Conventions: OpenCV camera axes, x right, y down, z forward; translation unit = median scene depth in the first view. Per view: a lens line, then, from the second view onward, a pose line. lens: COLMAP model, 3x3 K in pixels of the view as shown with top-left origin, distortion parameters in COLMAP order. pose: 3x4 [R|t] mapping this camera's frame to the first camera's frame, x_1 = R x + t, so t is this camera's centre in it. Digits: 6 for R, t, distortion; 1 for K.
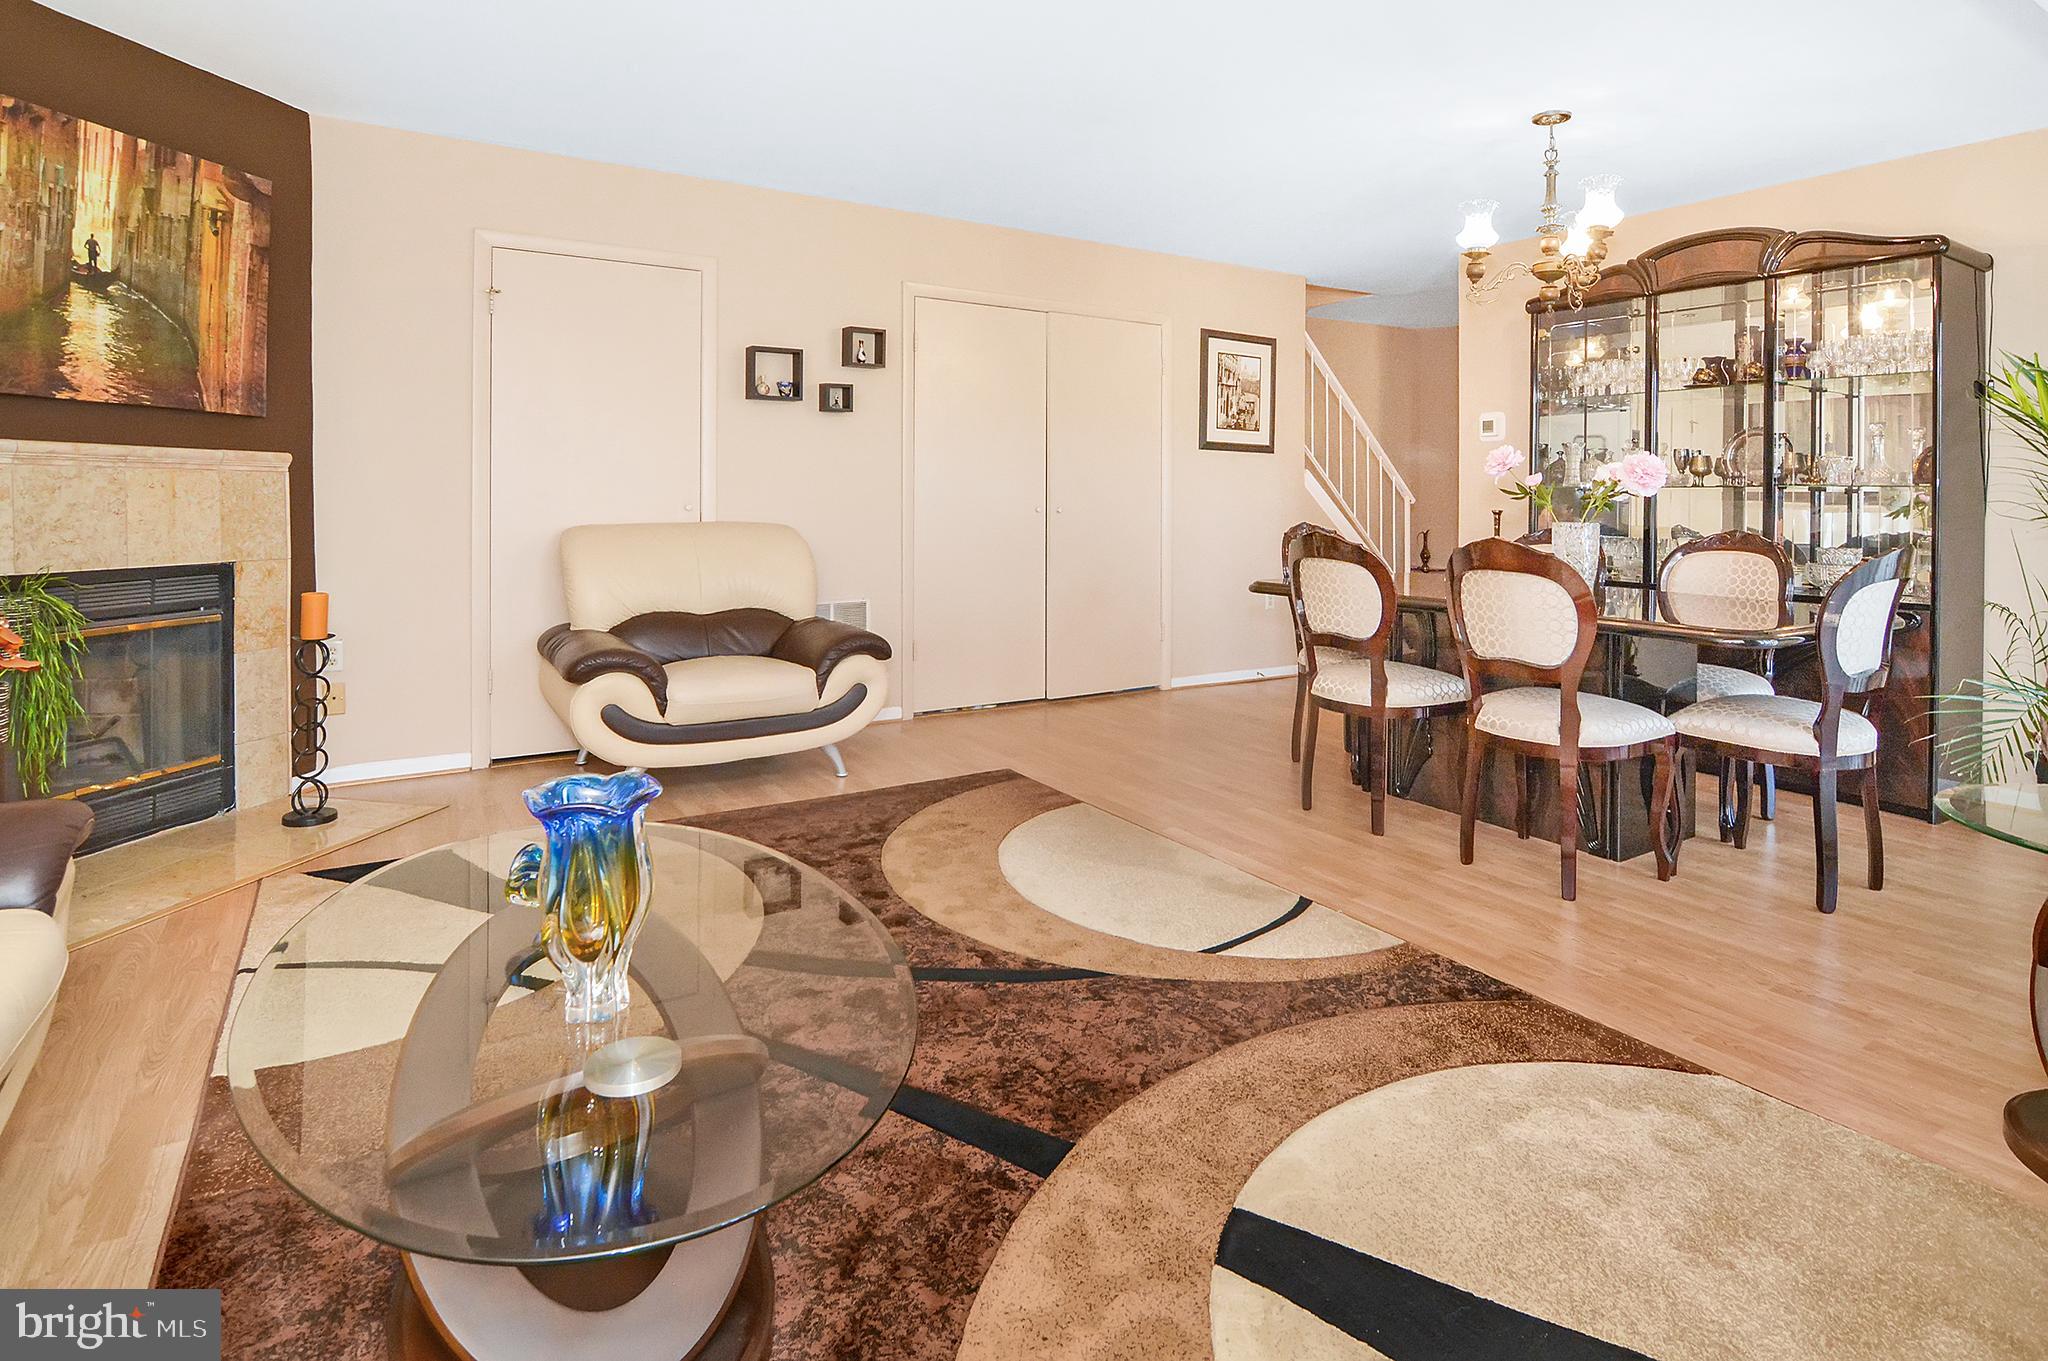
lens RADIAL K [[1044.3, 0, 1006.9], [0, 1044.3, 549.2], [0, 0, 1]] dist [-0.029242, -0.003062]
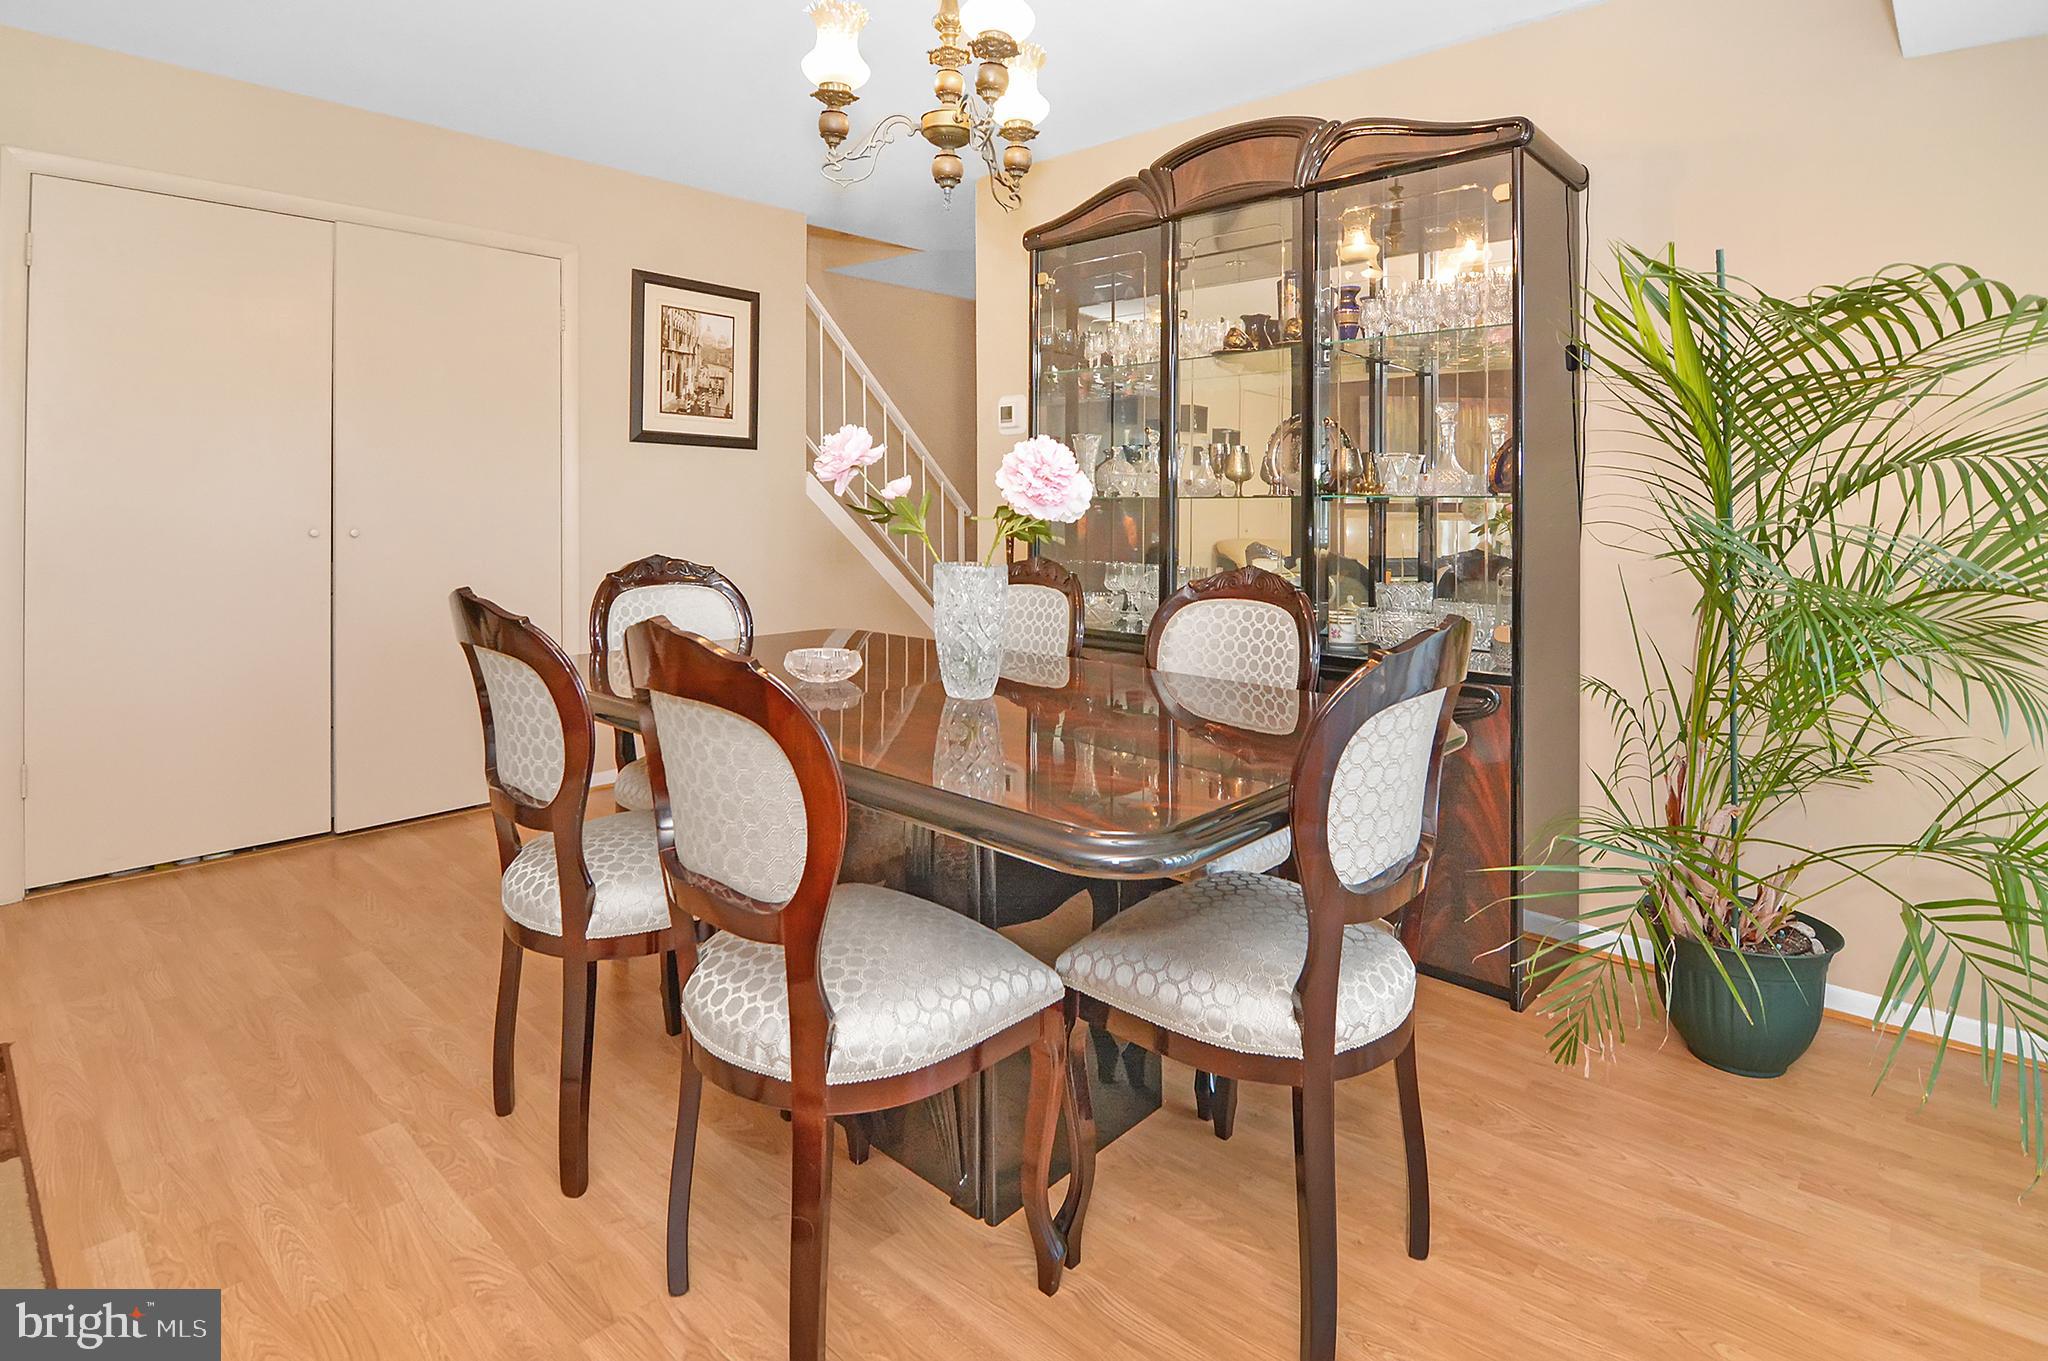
lens RADIAL K [[1072.7, 0, 1010.1], [0, 1072.7, 570.5], [0, 0, 1]] dist [-0.022477, -0.000494]
pose [[0.959537, -0.018398, 0.280981, 0.311556], [0.014746, 0.999777, 0.015106, -0.023010], [-0.281196, -0.010351, 0.959594, 0.330749]]
